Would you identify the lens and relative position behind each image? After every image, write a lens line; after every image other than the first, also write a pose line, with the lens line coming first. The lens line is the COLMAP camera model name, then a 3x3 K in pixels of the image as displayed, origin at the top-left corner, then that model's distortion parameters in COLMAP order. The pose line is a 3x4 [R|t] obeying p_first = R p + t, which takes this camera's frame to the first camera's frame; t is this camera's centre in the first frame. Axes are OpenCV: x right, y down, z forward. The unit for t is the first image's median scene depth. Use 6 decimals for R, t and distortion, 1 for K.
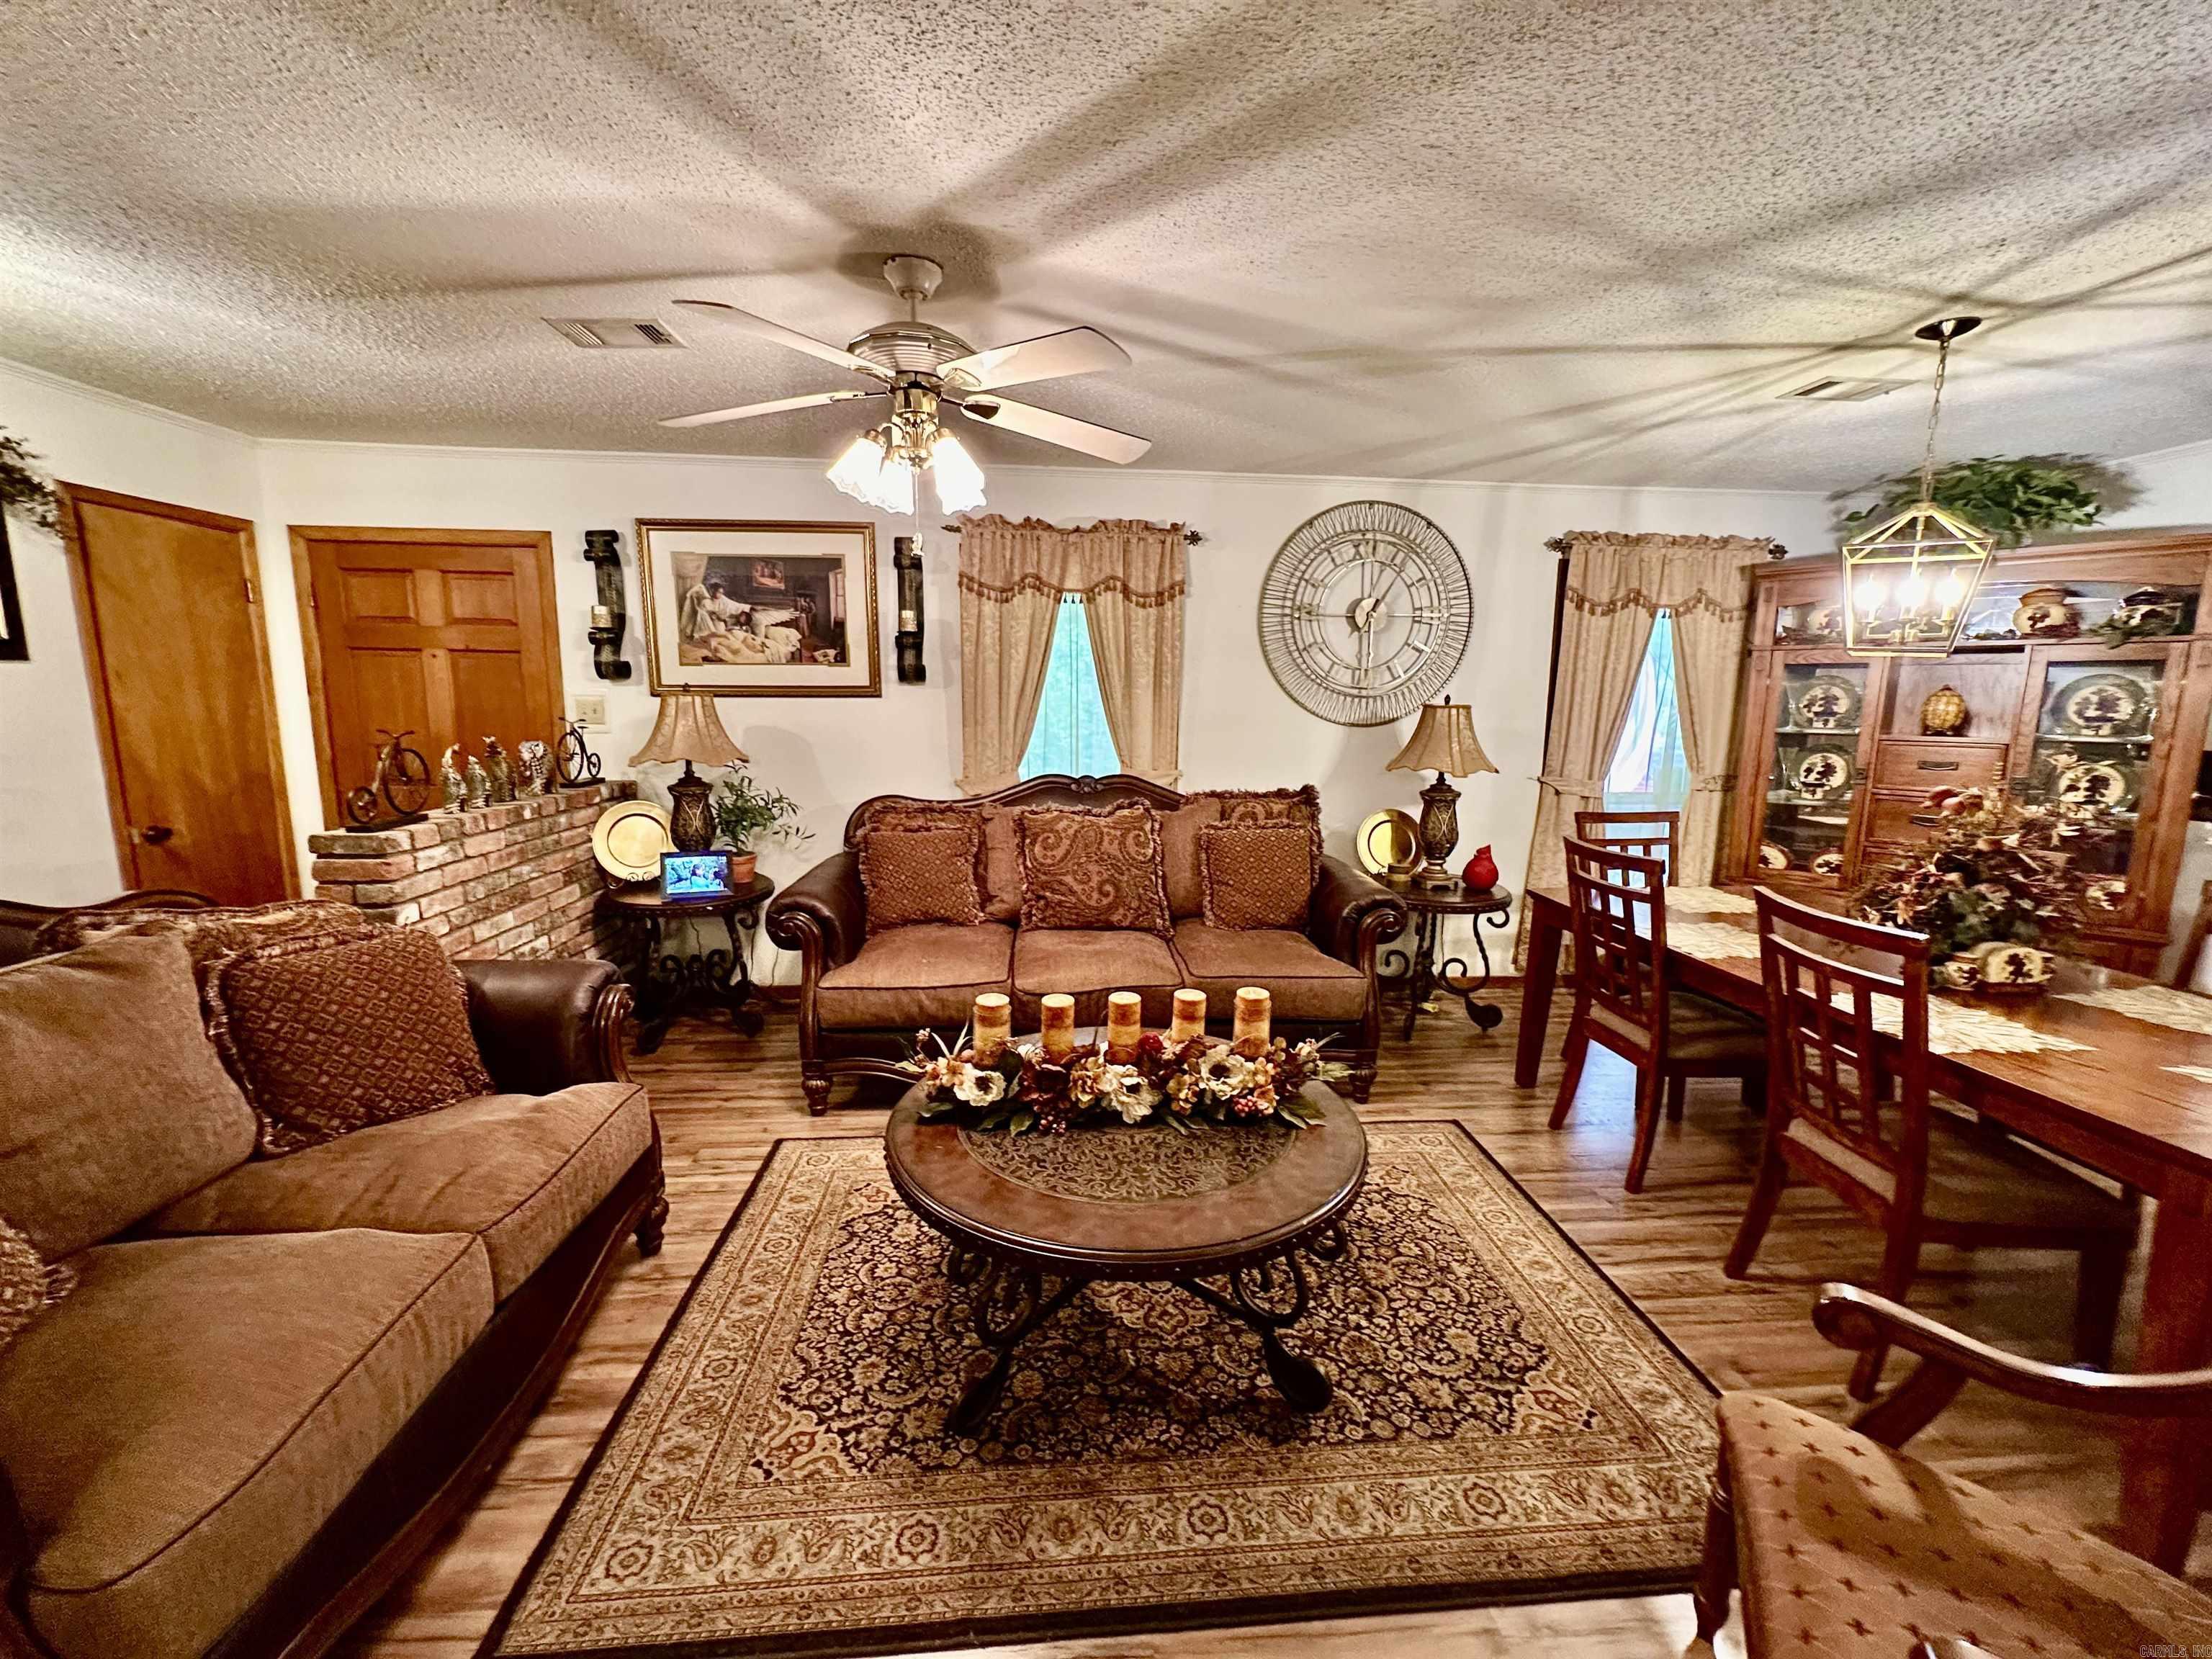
lens RADIAL K [[897.2, 0, 1108.9], [0, 897.2, 836.7], [0, 0, 1]] dist [0.006853, 0.000053]
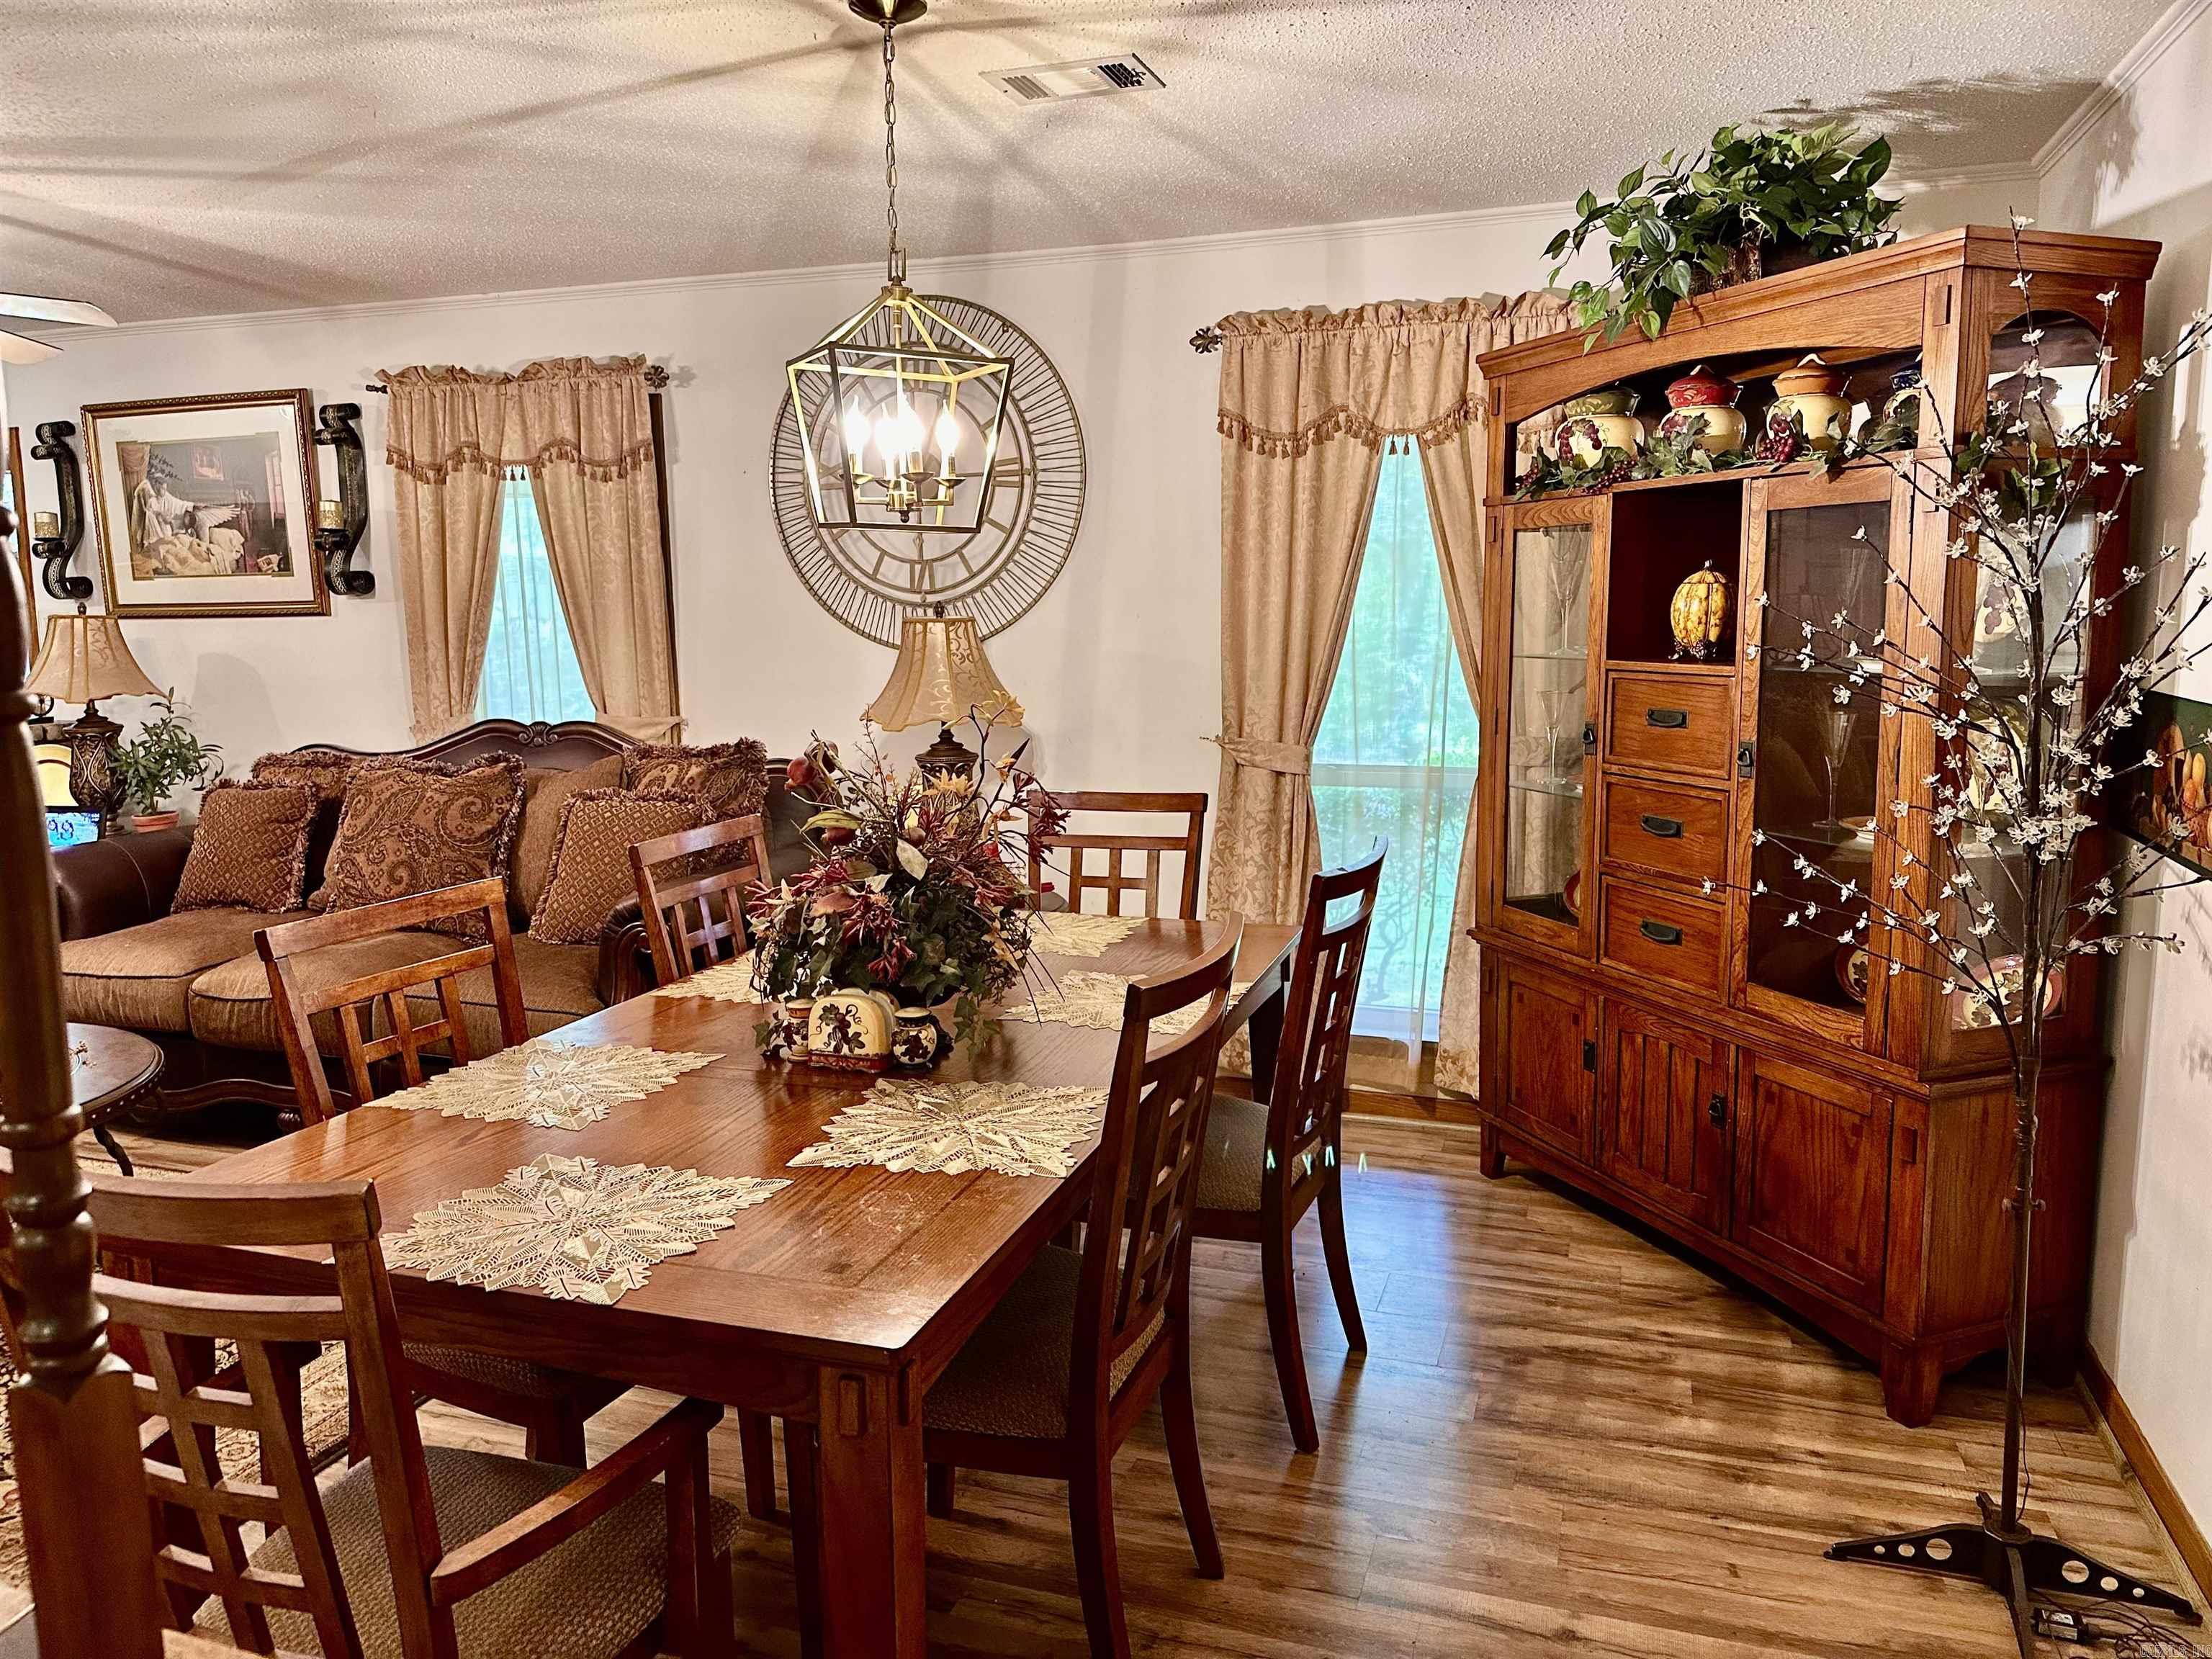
lens RADIAL K [[1558.8, 0, 1109.7], [0, 1558.8, 829.3], [0, 0, 1]] dist [0.086554, -0.097465]
pose [[0.912603, 0.039017, -0.406982, 0.919045], [-0.046545, 0.998879, -0.008609, 0.005664], [0.406190, 0.026800, 0.913396, 0.053306]]
